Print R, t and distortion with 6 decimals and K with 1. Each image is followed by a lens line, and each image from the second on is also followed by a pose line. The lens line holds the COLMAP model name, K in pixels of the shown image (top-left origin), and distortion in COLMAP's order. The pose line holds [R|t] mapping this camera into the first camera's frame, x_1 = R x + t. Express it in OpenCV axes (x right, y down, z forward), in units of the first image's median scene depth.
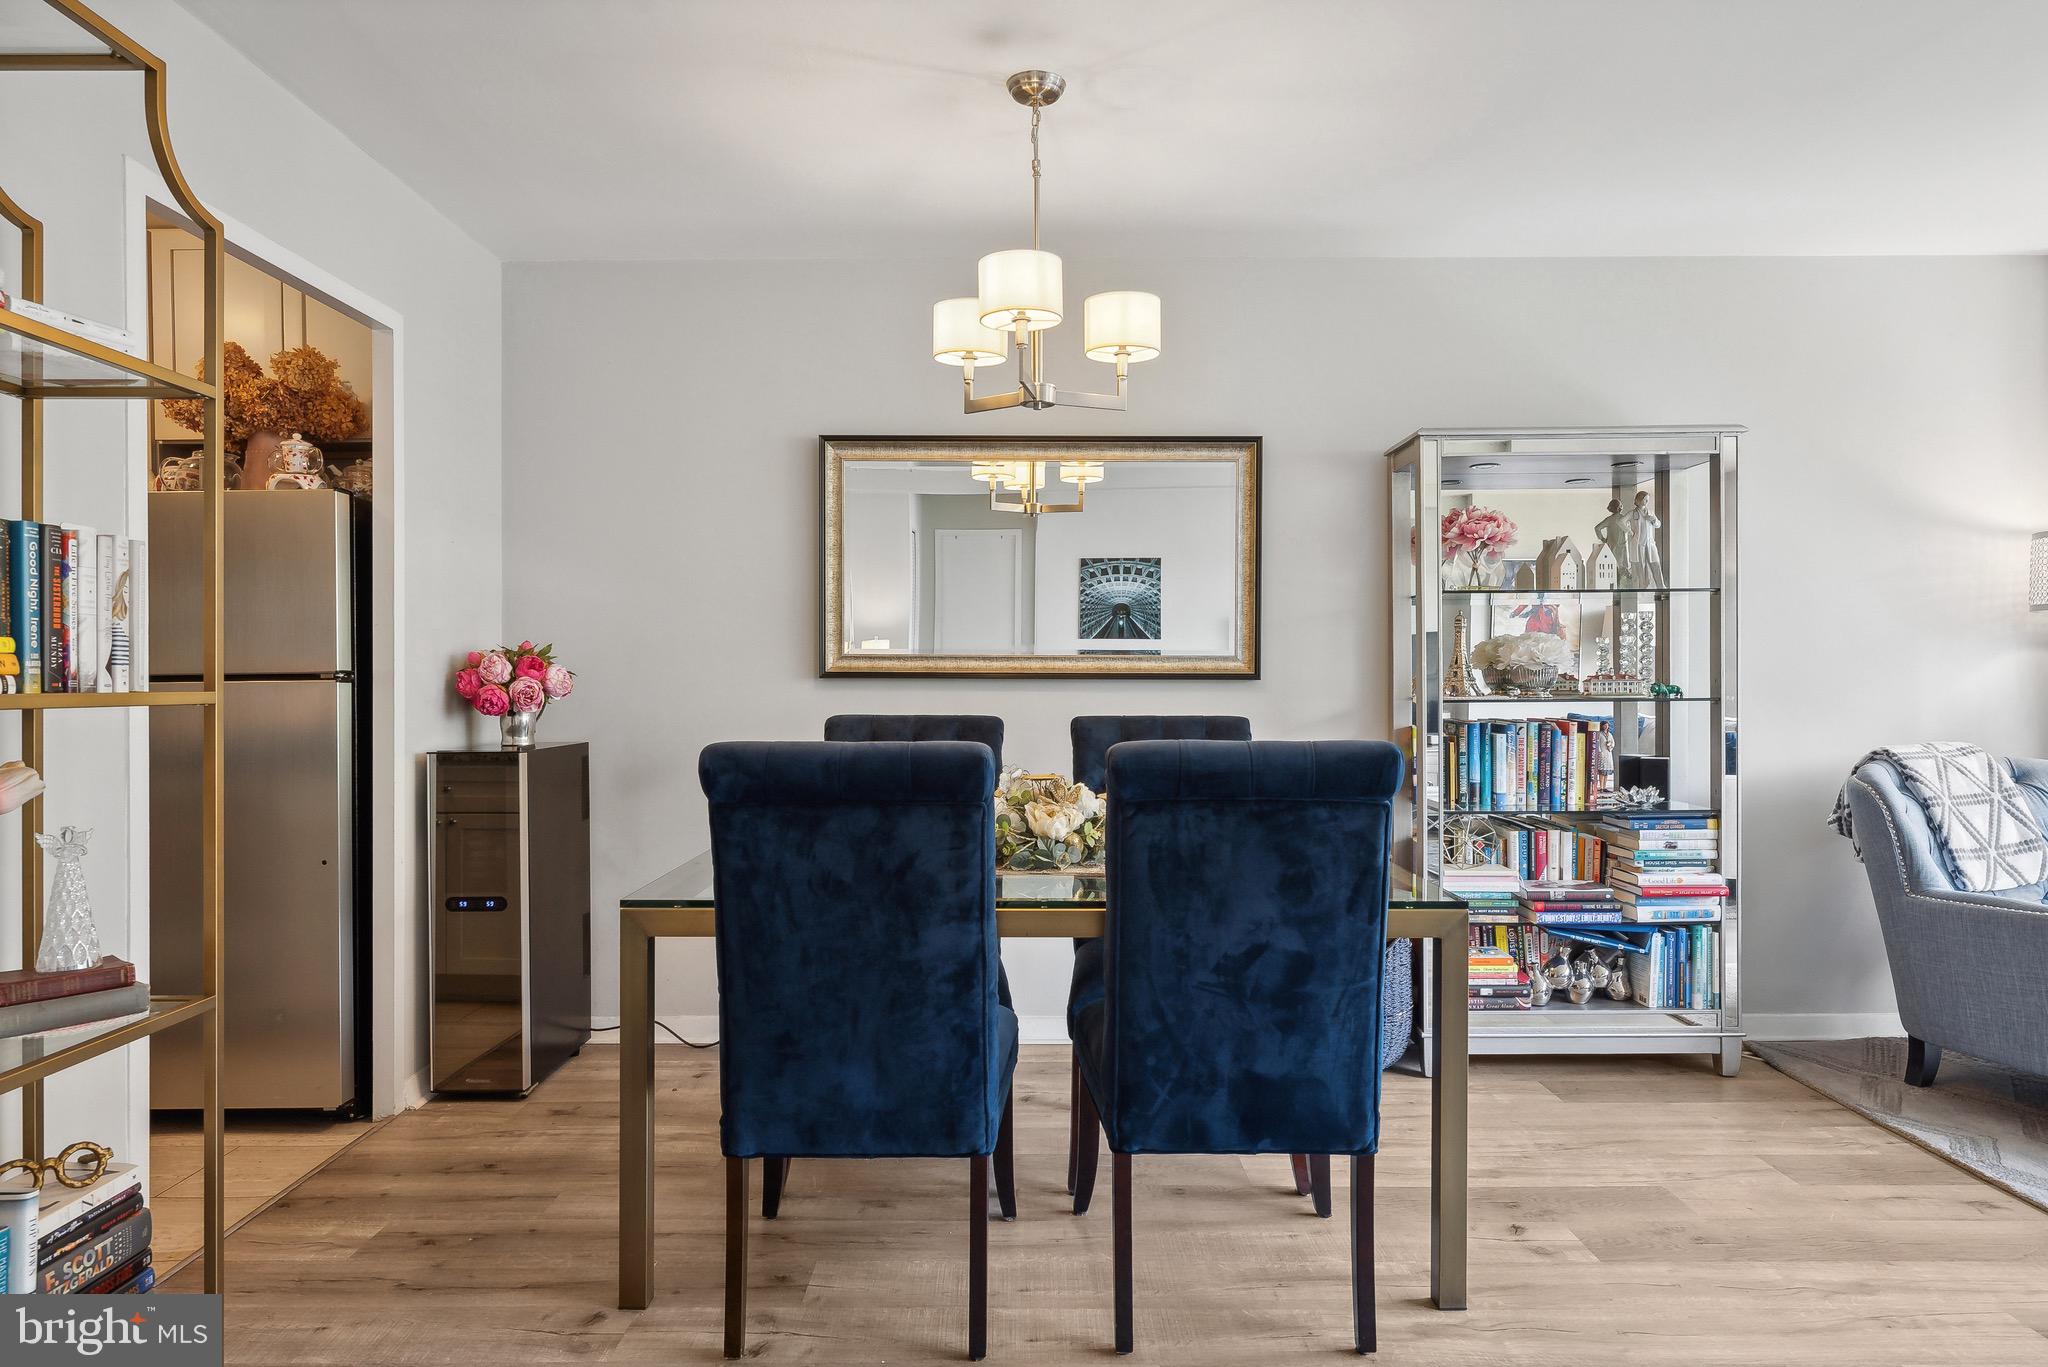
lens RADIAL K [[1265.9, 0, 1024.0], [0, 1265.9, 683.5], [0, 0, 1]] dist [0.006420, 0.003278]
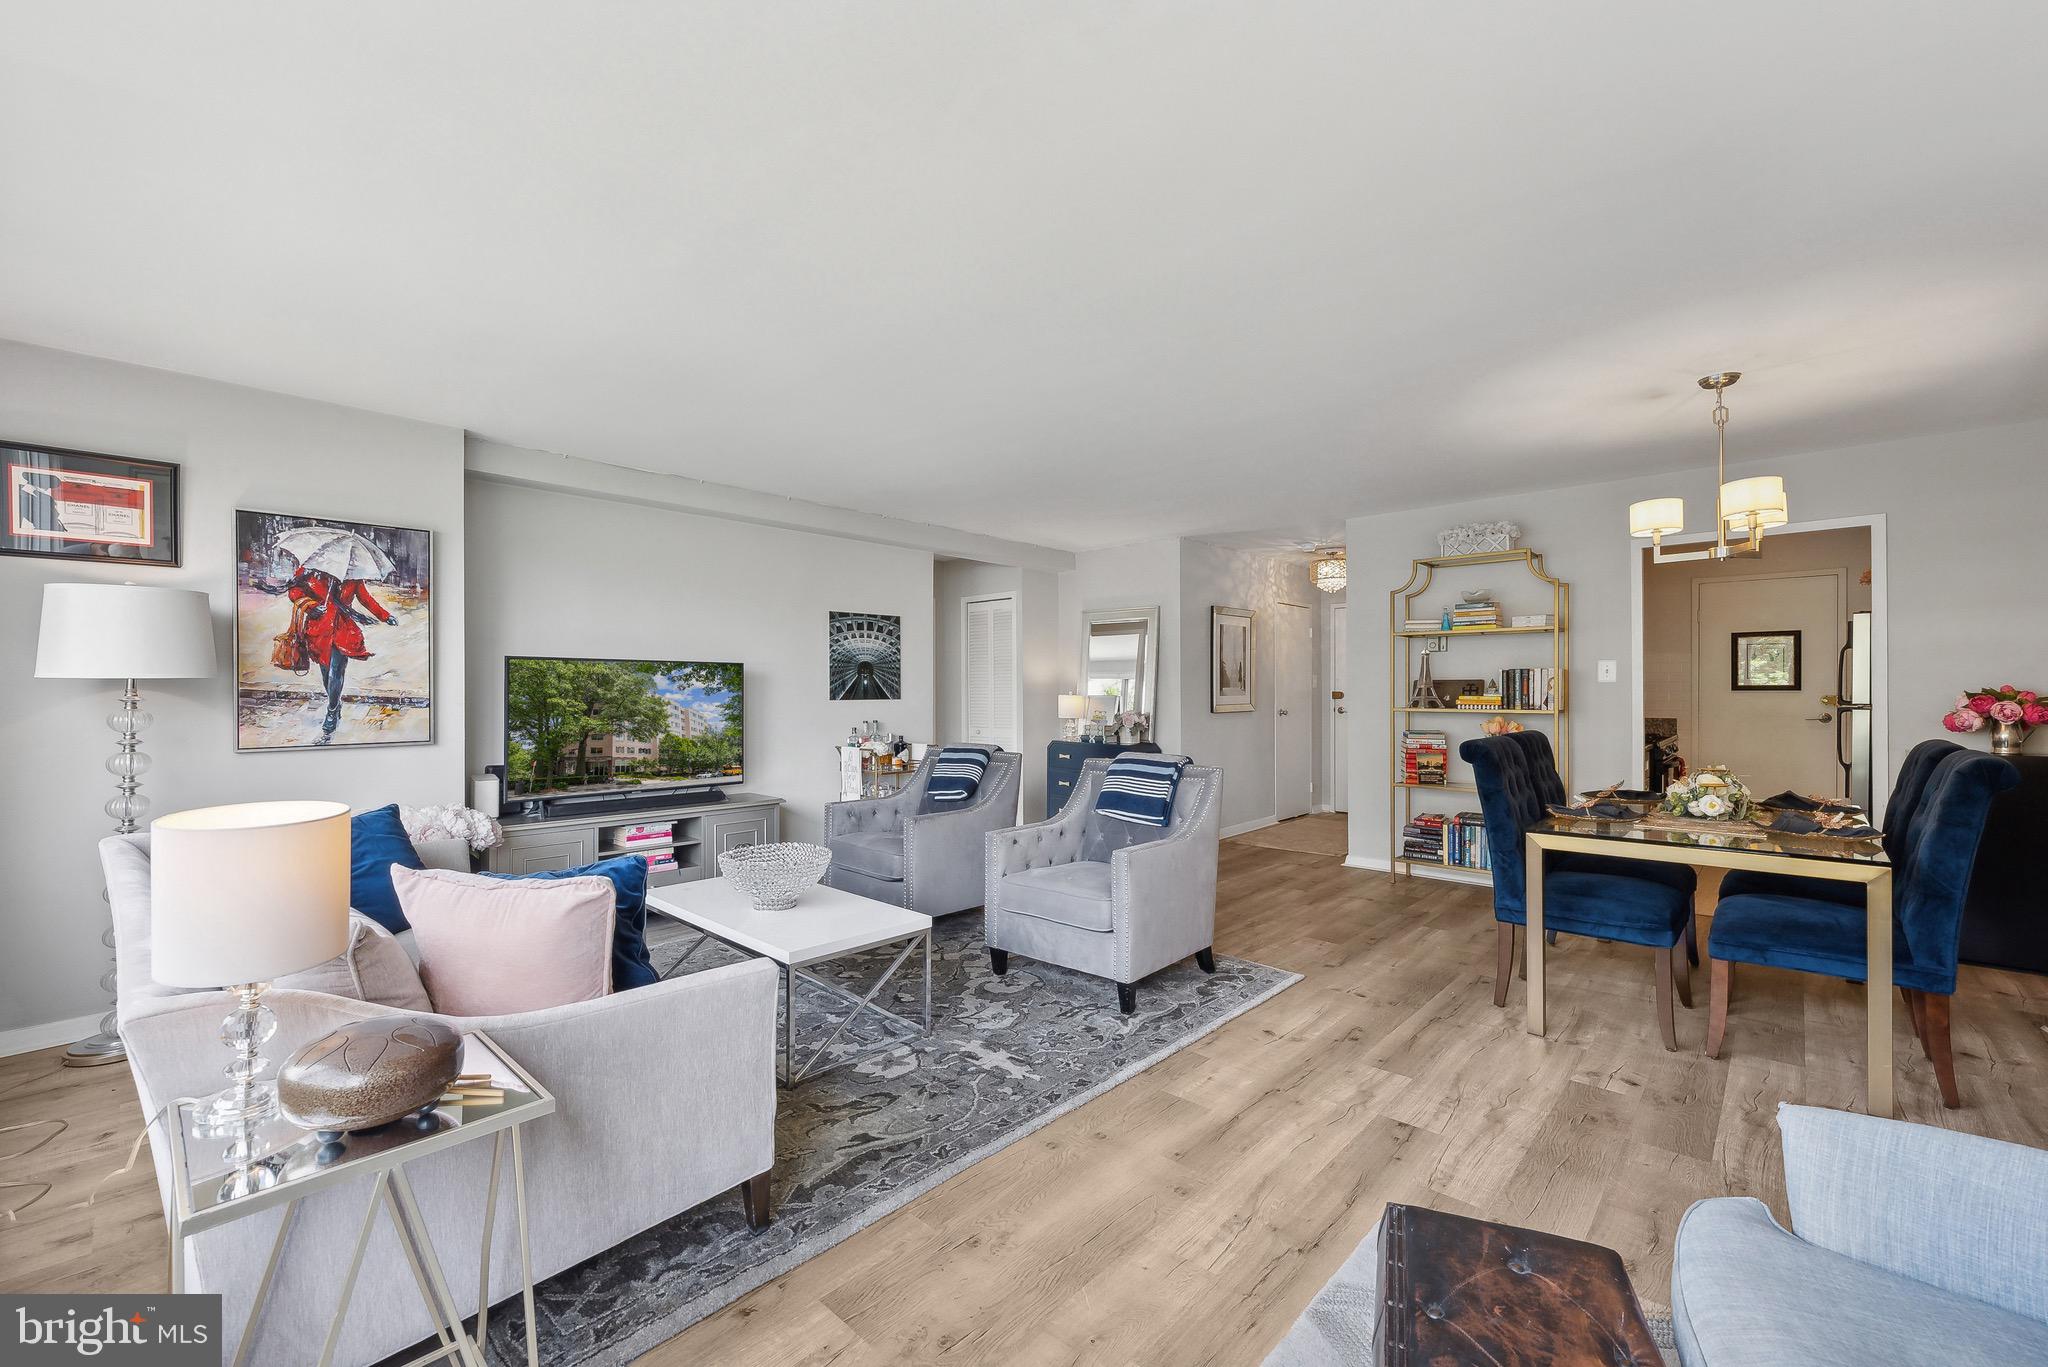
lens RADIAL K [[834.3, 0, 1019.1], [0, 834.3, 681.4], [0, 0, 1]] dist [-0.000932, 0.000389]
pose [[-0.685940, -0.004879, -0.727642, 1.177560], [0.002148, 0.999960, -0.008730, -0.032228], [0.727655, -0.007551, -0.685902, 0.838222]]
